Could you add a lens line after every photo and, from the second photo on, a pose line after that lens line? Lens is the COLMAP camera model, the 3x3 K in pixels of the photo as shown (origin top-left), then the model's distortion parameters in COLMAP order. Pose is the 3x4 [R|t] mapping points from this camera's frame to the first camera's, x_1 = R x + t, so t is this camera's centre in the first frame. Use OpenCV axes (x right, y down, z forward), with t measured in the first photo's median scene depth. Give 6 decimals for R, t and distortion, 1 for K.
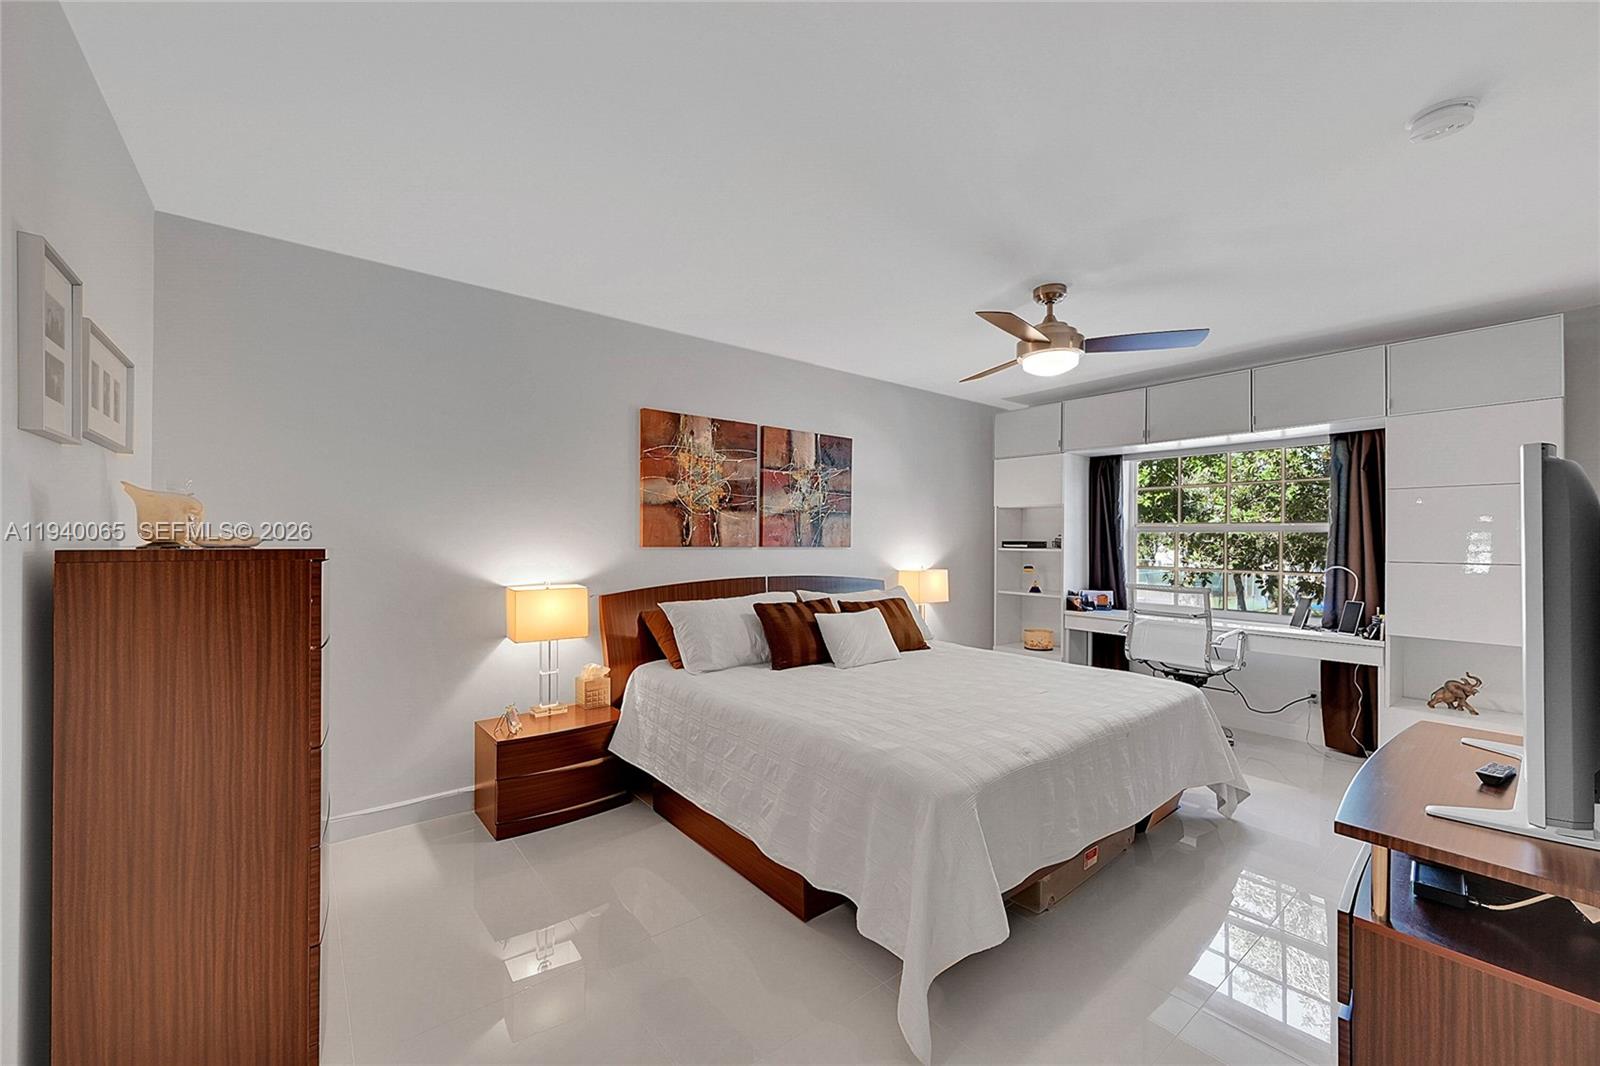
lens RADIAL K [[633.4, 0, 801.4], [0, 633.4, 538.0], [0, 0, 1]] dist [0.004821, 0.000322]
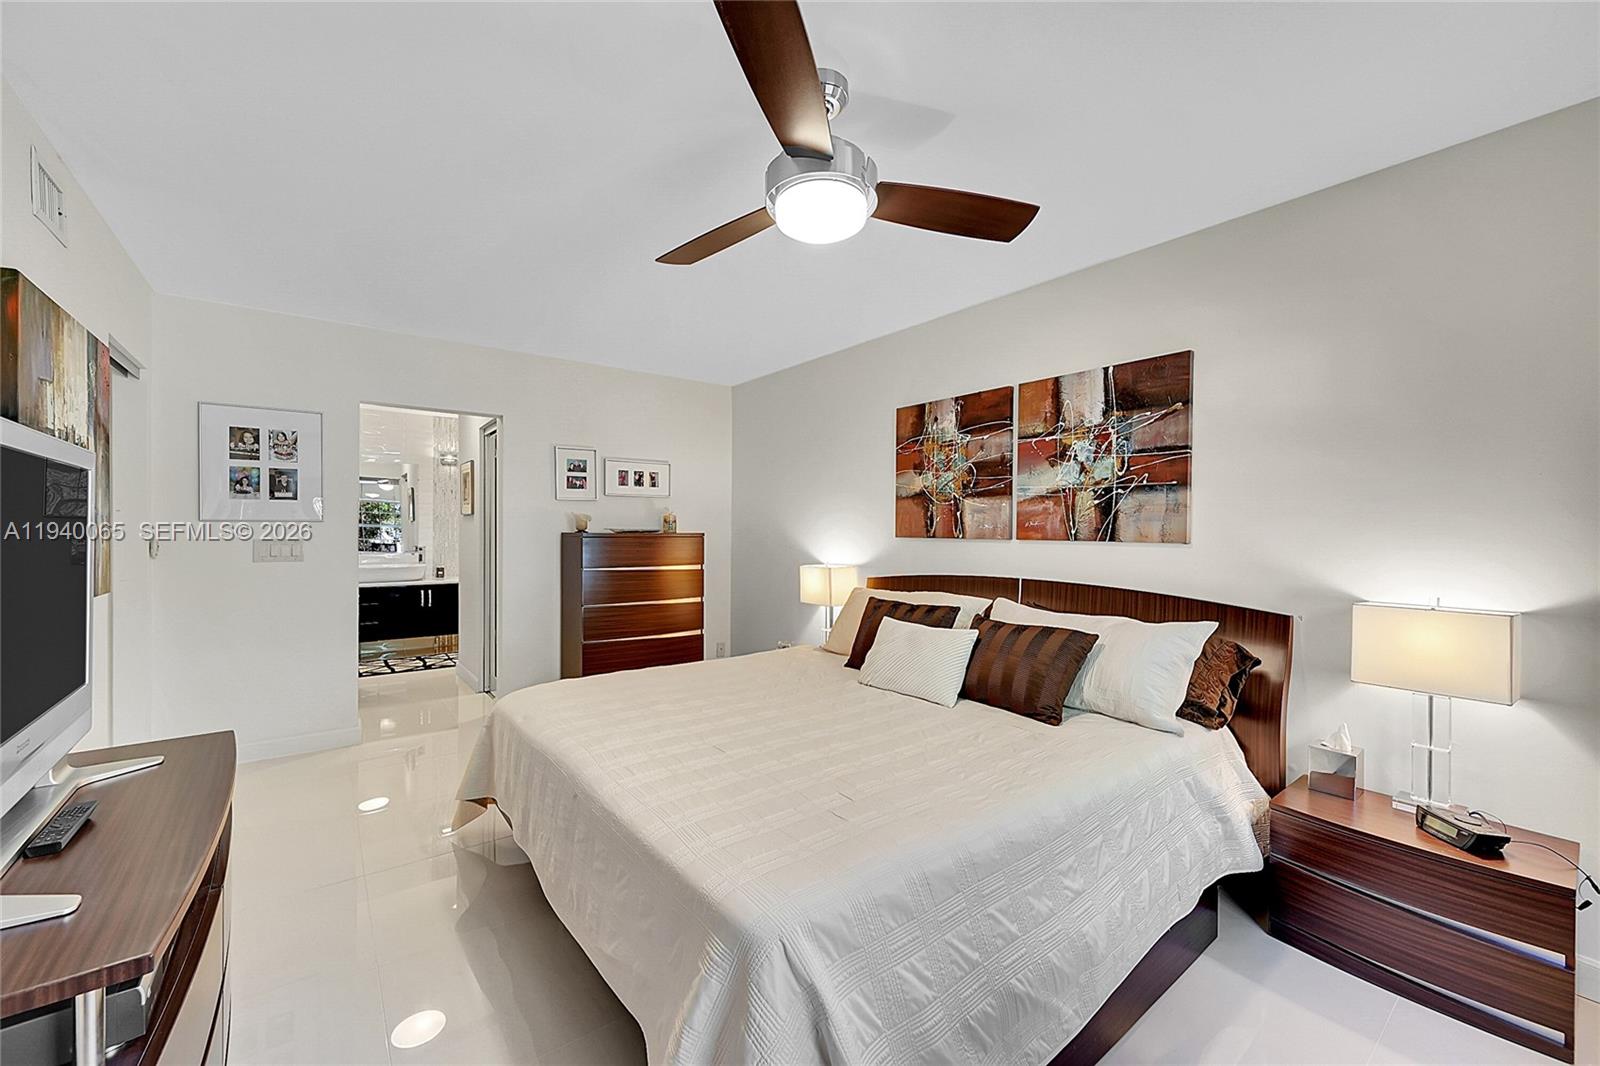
lens RADIAL K [[633.4, 0, 801.0], [0, 633.4, 534.8], [0, 0, 1]] dist [0.004821, 0.000322]
pose [[-0.008040, 0.002465, -0.999965, 0.758889], [0.000127, 0.999997, 0.002464, 0.006200], [0.999968, -0.000107, -0.008040, 0.774766]]
